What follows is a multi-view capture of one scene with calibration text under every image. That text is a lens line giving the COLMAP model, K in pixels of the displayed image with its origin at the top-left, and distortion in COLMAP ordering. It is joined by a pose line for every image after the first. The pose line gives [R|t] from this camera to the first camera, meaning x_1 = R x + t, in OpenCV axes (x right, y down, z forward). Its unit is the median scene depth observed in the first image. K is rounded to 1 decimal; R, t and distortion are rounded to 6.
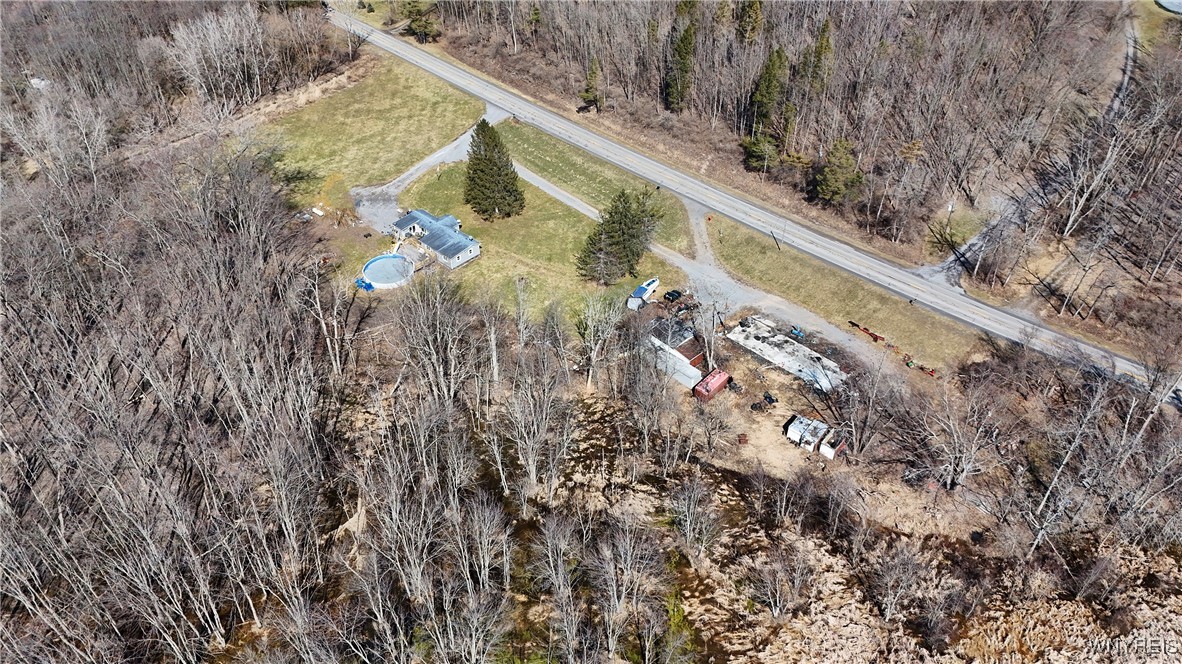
lens RADIAL K [[870.2, 0, 593.7], [0, 870.2, 332.1], [0, 0, 1]] dist [0.075769, -0.070273]
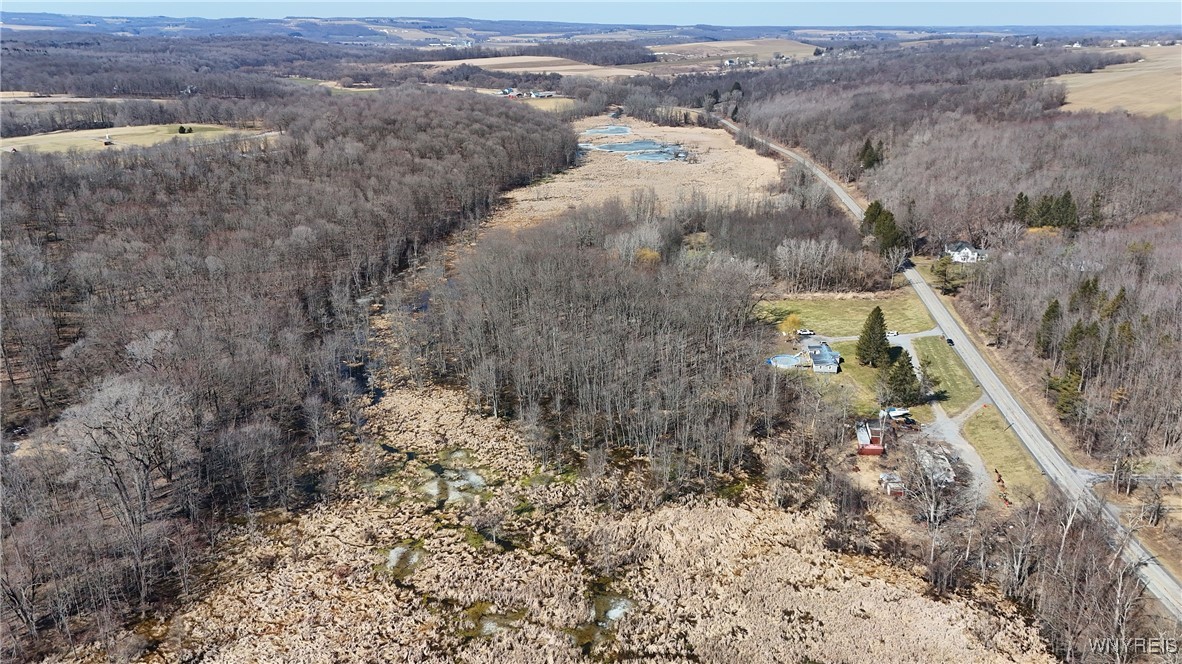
lens RADIAL K [[870.2, 0, 588.0], [0, 870.2, 331.6], [0, 0, 1]] dist [0.075769, -0.070273]
pose [[0.594806, 0.268819, -0.757590, 0.907335], [-0.515065, 0.851010, -0.102425, 0.283132], [0.617183, 0.451131, 0.644645, -0.452909]]
